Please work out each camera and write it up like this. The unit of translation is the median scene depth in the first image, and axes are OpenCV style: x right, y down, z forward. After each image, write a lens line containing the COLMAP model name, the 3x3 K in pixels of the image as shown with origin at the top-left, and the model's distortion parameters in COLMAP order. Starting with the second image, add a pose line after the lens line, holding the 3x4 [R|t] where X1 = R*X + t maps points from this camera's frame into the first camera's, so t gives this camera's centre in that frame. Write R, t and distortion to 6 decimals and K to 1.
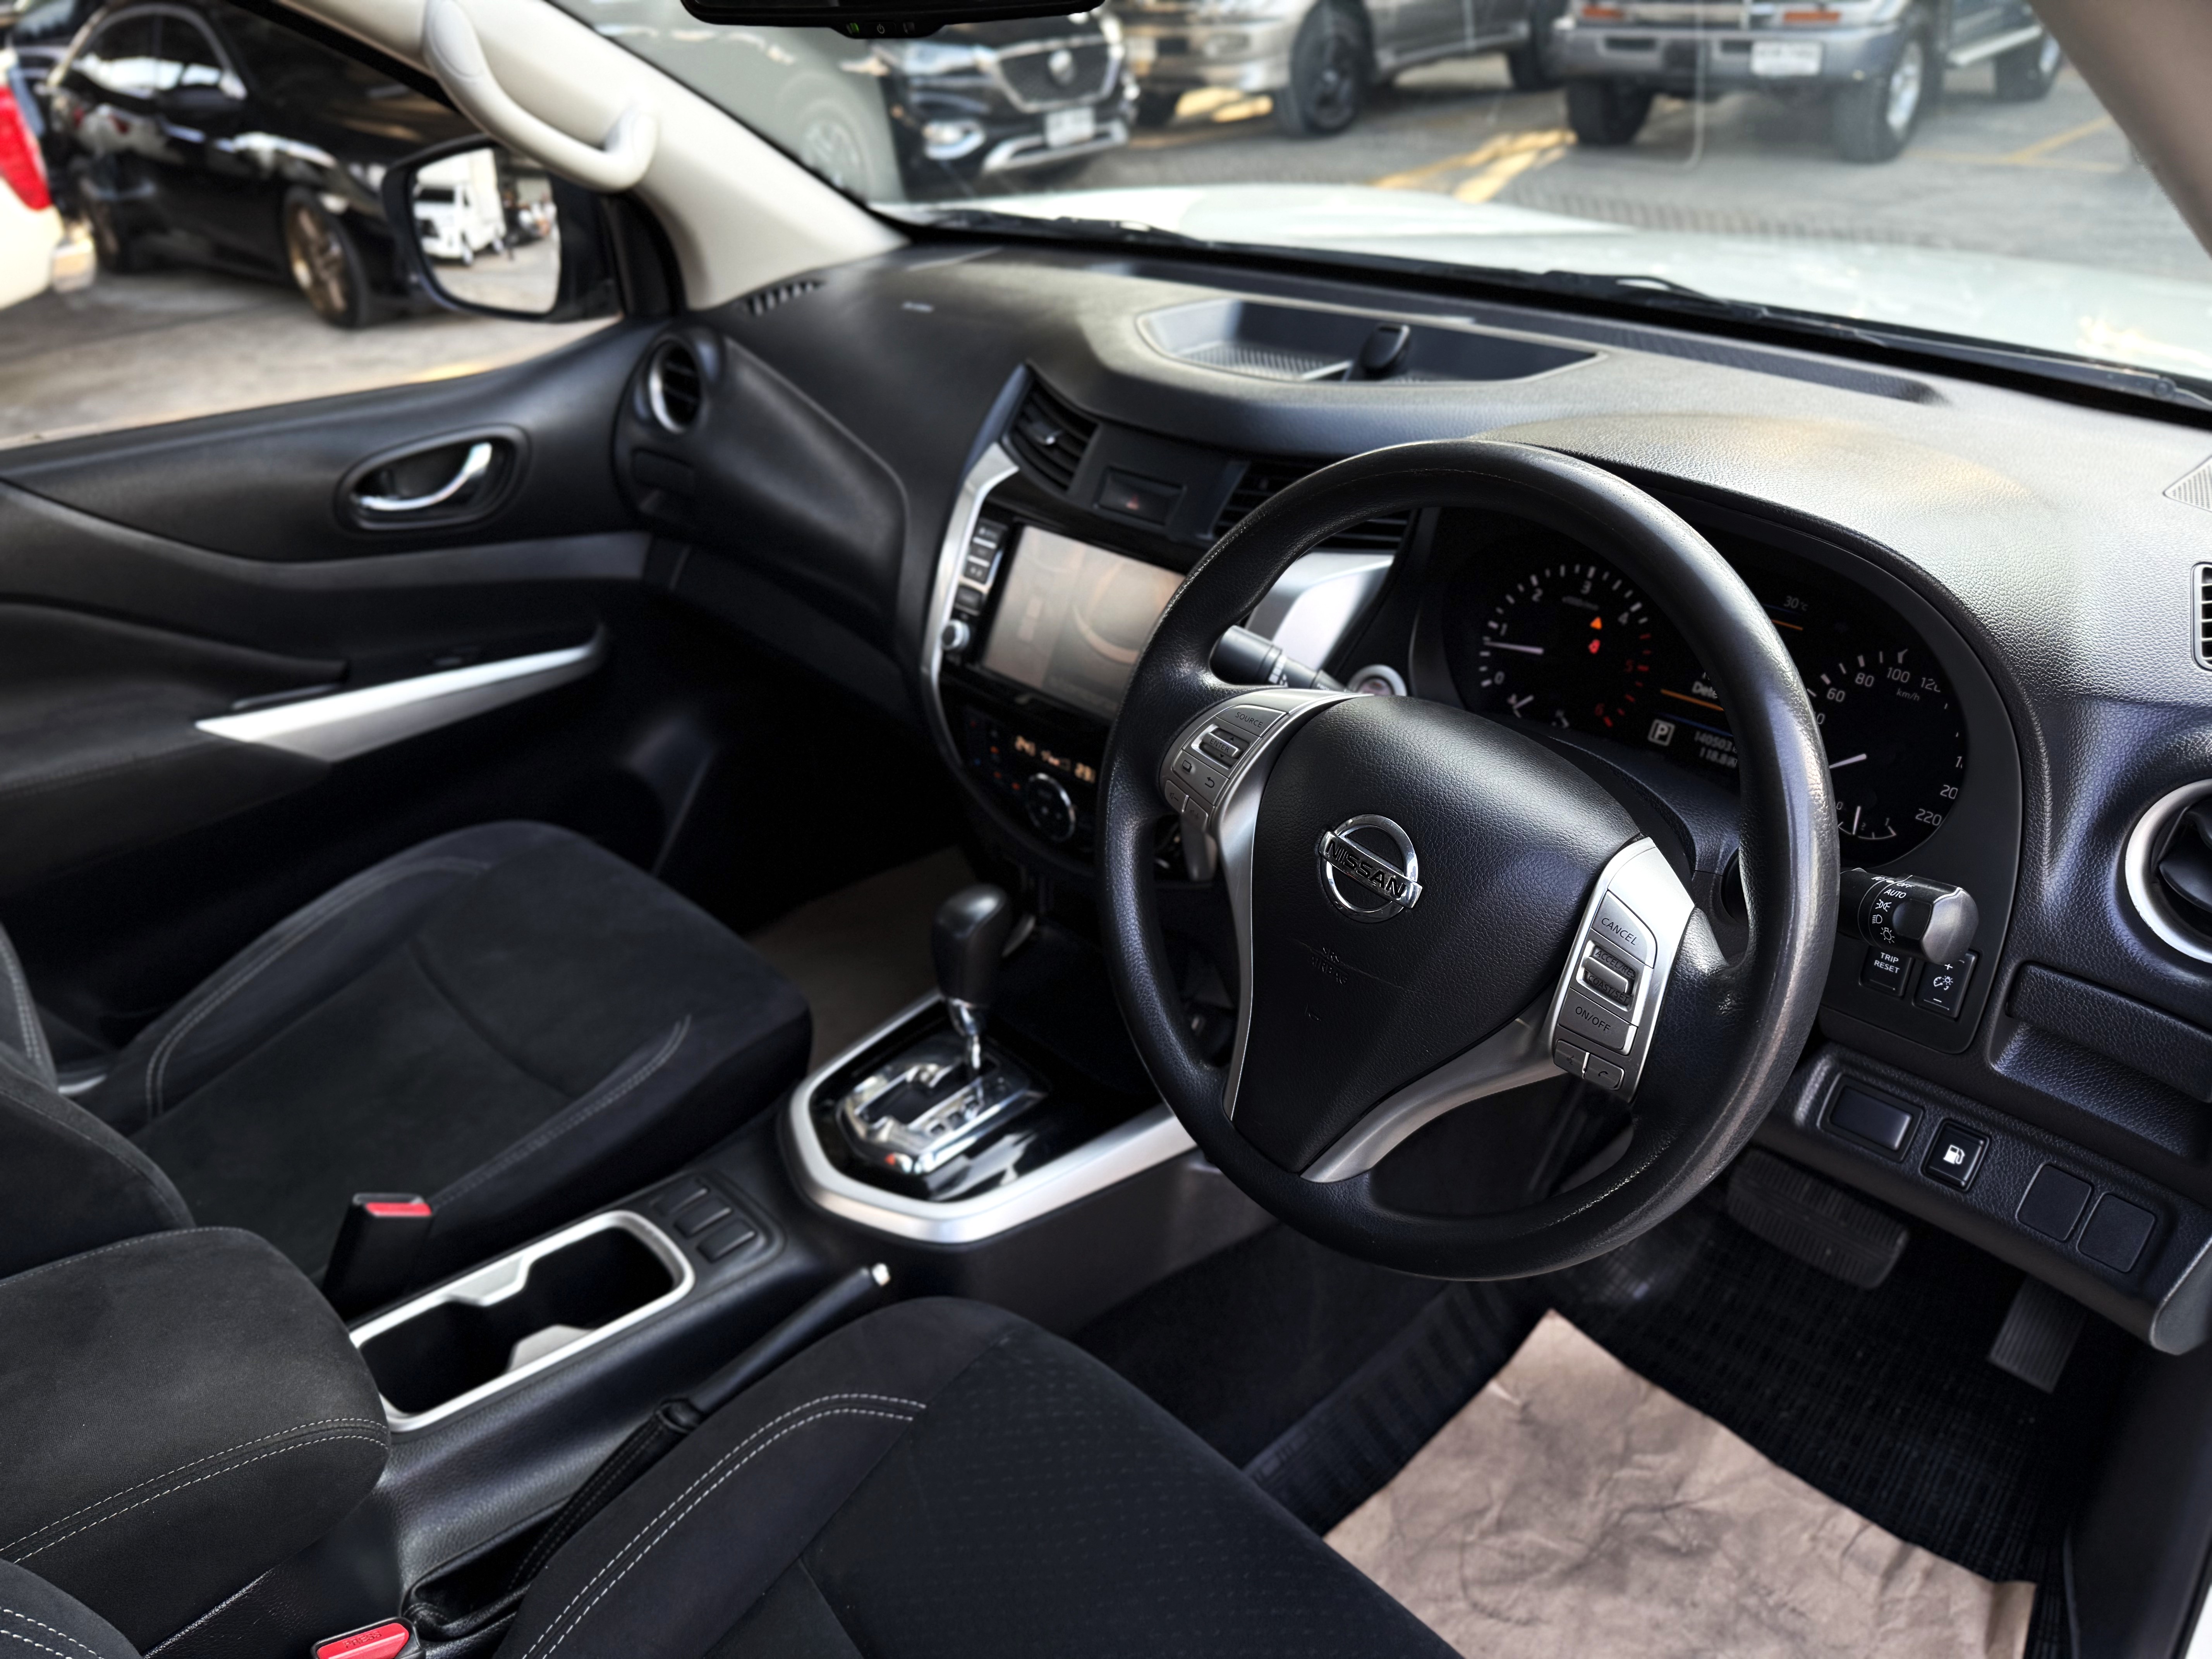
lens RADIAL K [[1550.0, 0, 1106.0], [0, 1550.0, 829.5], [0, 0, 1]] dist [-0.003402, -0.003212]
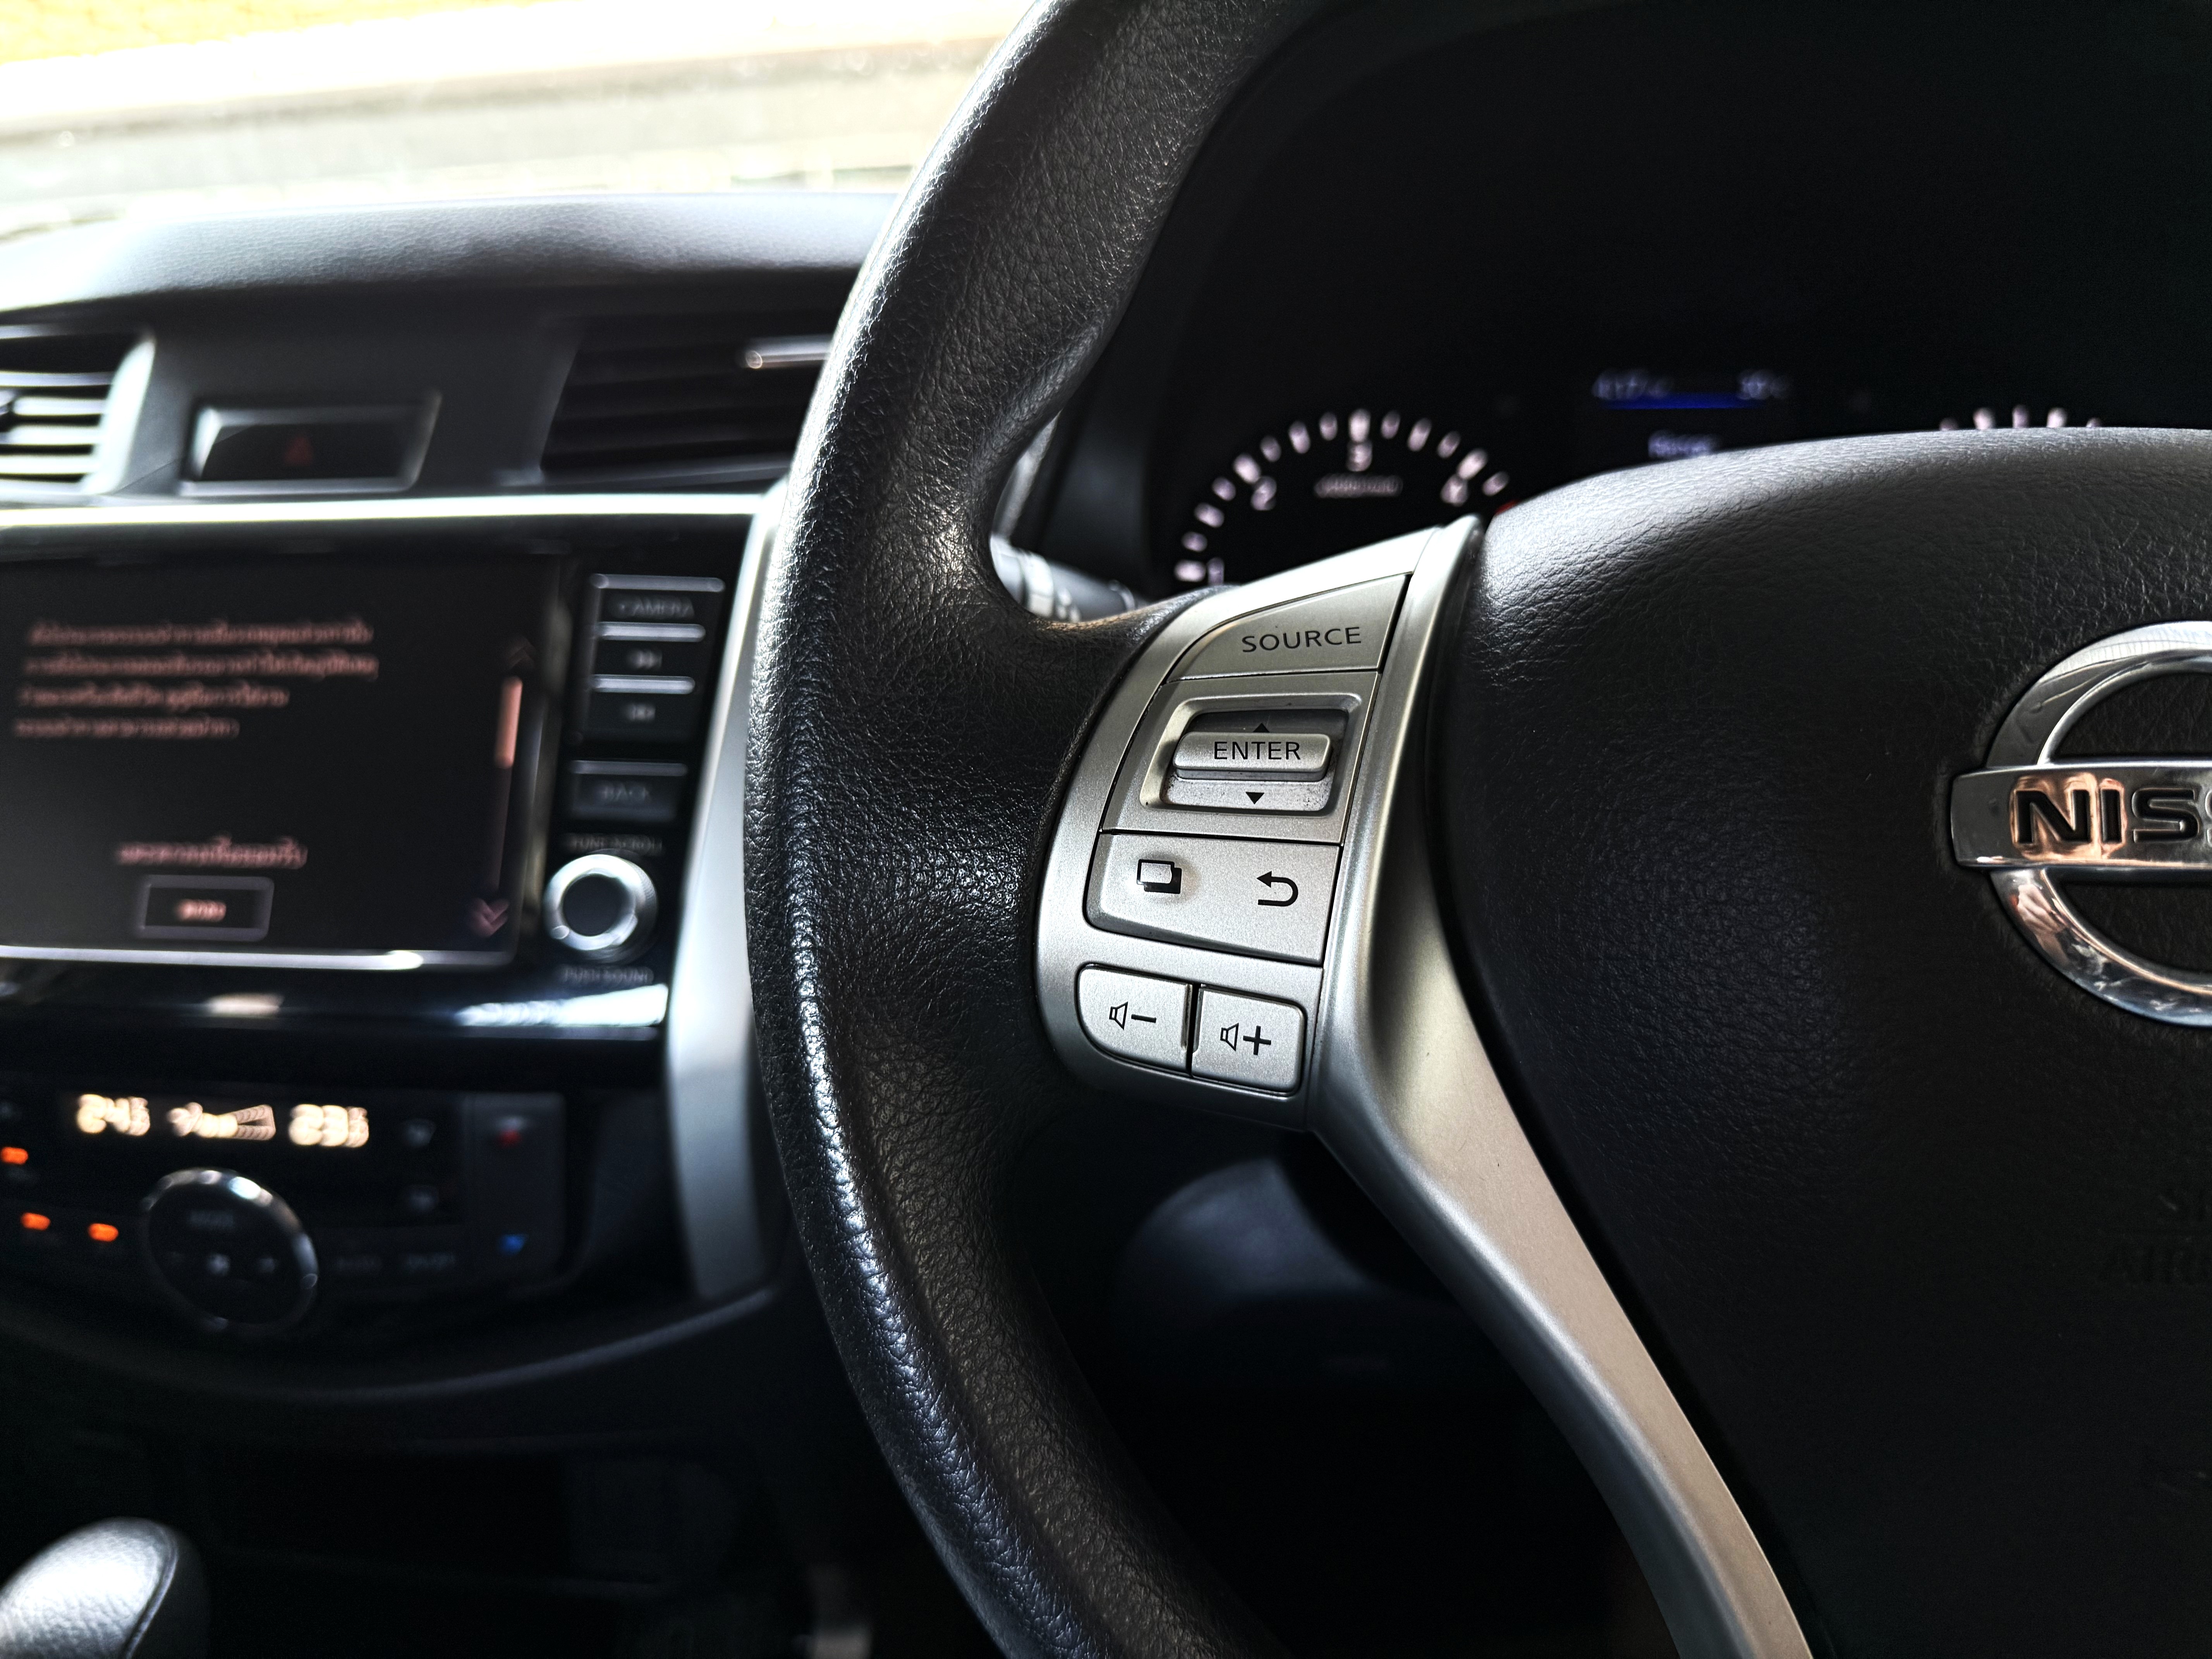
lens RADIAL K [[1534.7, 0, 1102.7], [0, 1534.7, 927.0], [0, 0, 1]] dist [-0.008197, -0.006167]
pose [[0.784815, -0.197517, 0.587412, -0.070448], [0.308431, 0.946612, -0.093782, 0.010561], [-0.537528, 0.254778, 0.803836, 0.555347]]
